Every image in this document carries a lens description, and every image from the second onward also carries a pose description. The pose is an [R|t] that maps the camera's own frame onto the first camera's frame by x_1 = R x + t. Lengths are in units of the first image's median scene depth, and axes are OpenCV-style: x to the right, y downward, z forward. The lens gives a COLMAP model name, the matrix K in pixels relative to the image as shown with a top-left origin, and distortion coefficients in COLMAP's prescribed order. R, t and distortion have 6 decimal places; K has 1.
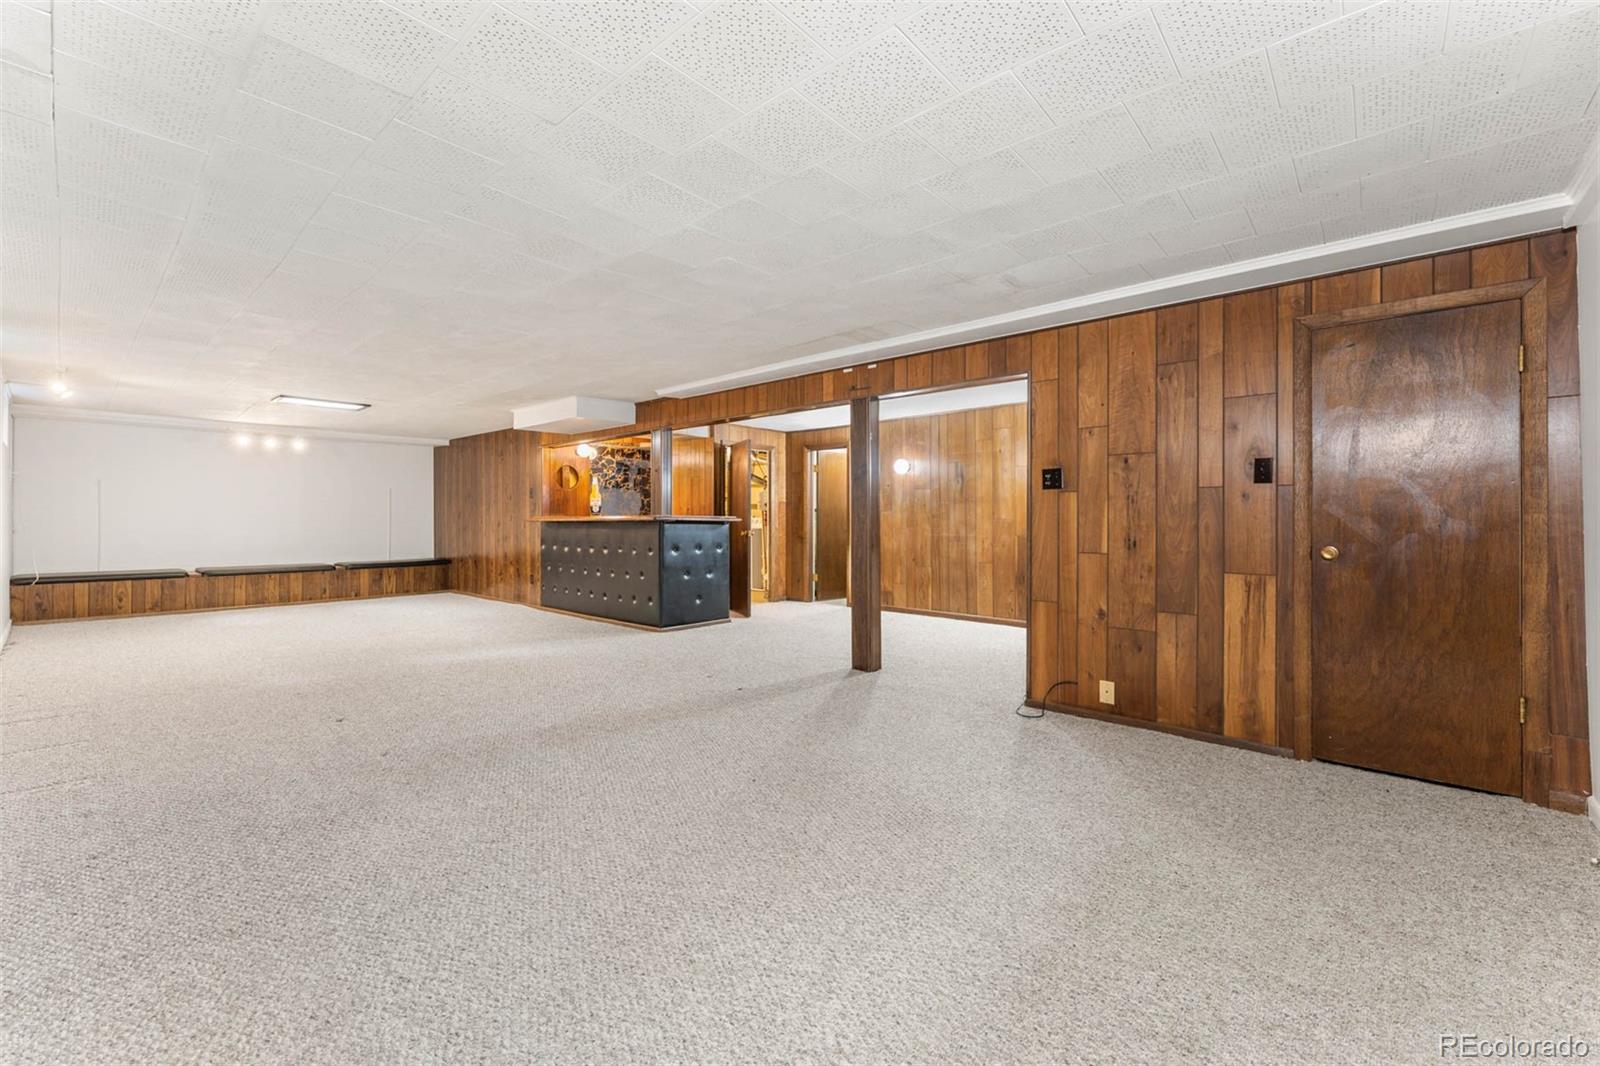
lens RADIAL K [[646.9, 0, 800.0], [0, 646.9, 525.7], [0, 0, 1]] dist [0.000112, 0.000021]
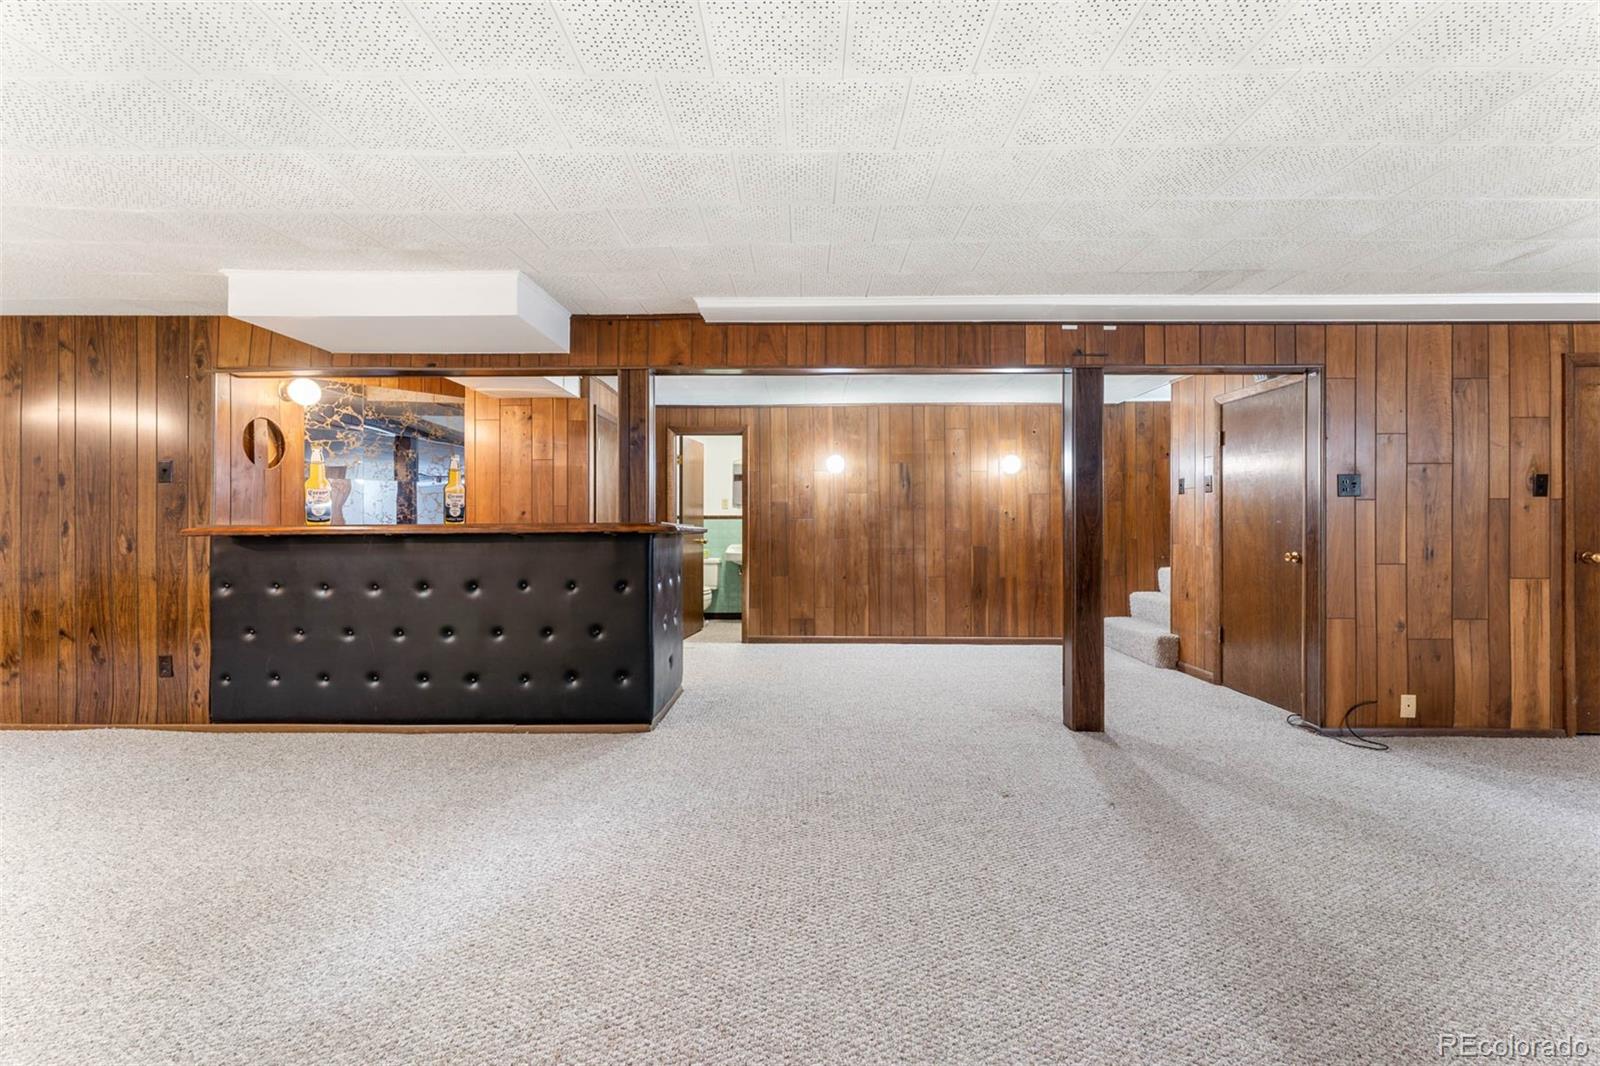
lens RADIAL K [[646.9, 0, 800.0], [0, 646.9, 525.7], [0, 0, 1]] dist [0.000112, 0.000021]
pose [[0.755784, 0.000367, 0.654821, -0.826281], [0.008220, 0.999916, -0.010048, -0.011596], [-0.654770, 0.012977, 0.755717, 0.831385]]
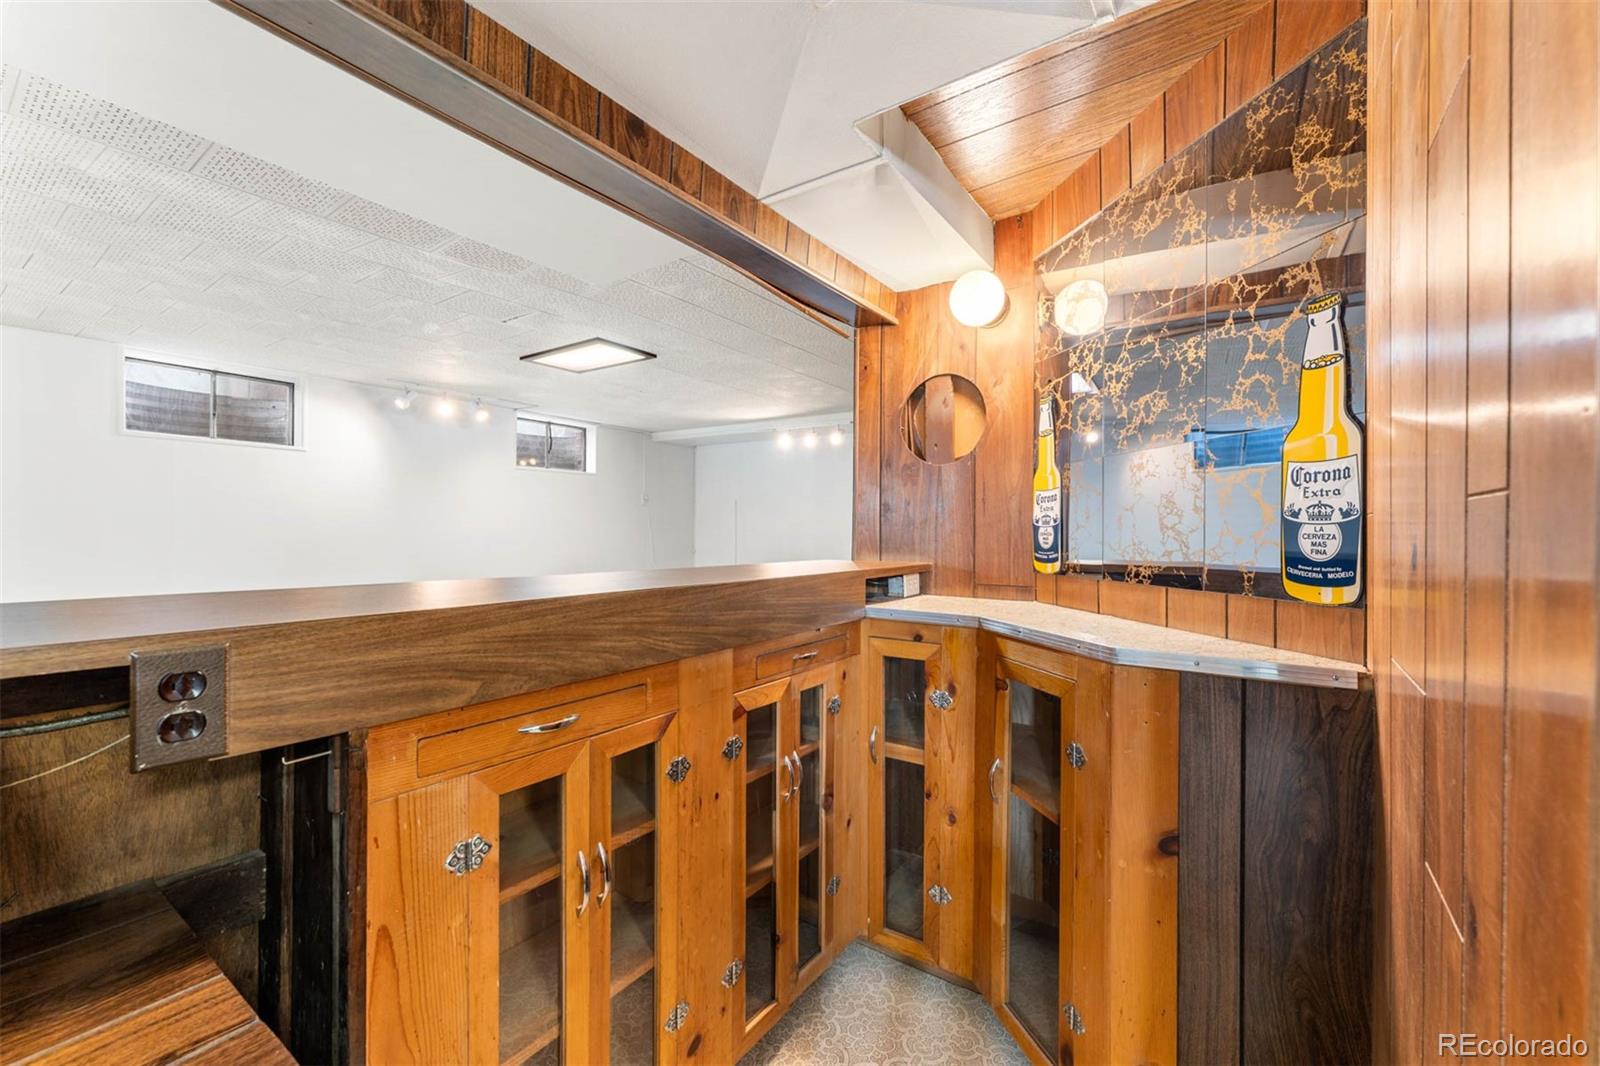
lens RADIAL K [[662.6, 0, 799.4], [0, 662.6, 528.9], [0, 0, 1]] dist [0.019191, 0.000005]
pose [[0.117623, -0.002328, -0.993056, -0.210424], [-0.013403, 0.999902, -0.003931, -0.060852], [0.992968, 0.013772, 0.117580, 2.014394]]
